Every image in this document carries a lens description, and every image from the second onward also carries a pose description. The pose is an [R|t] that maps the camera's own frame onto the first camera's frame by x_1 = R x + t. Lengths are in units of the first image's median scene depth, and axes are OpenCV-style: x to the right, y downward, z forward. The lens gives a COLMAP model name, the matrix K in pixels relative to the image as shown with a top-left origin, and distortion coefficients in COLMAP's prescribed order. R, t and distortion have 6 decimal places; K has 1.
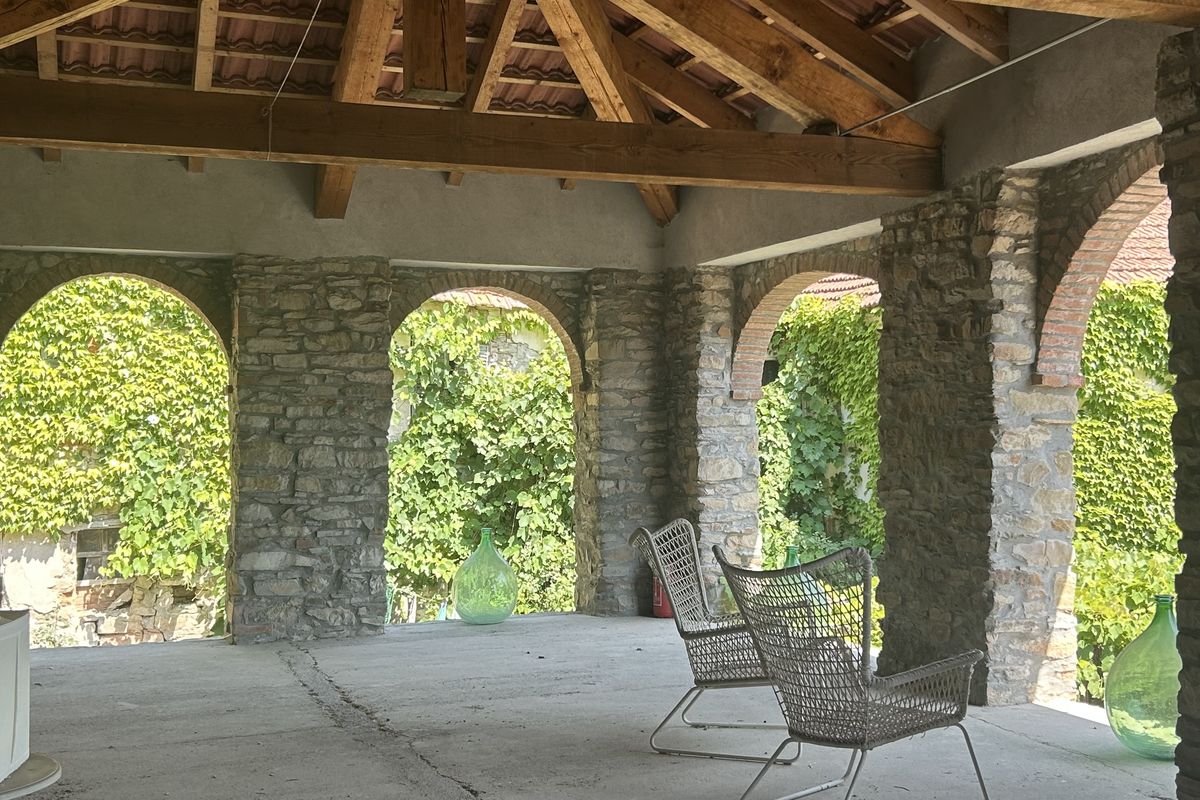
lens RADIAL K [[1412.9, 0, 657.2], [0, 1412.9, 397.4], [0, 0, 1]] dist [0.184648, -0.646377]
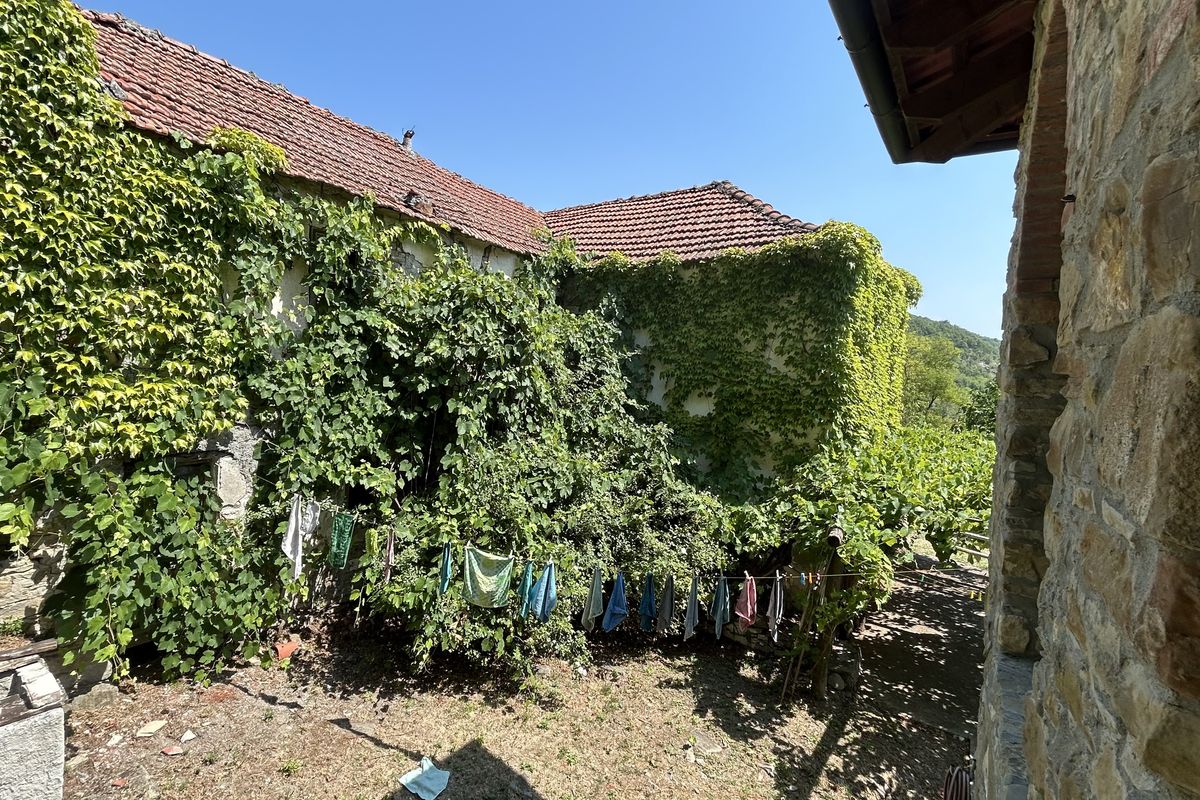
lens RADIAL K [[549.3, 0, 549.1], [0, 549.3, 401.1], [0, 0, 1]] dist [-0.001583, 0.000107]
pose [[0.839713, 0.002604, 0.543024, -0.242162], [-0.071093, 0.991909, 0.105180, 0.021649], [-0.538357, -0.126927, 0.833104, 0.617688]]
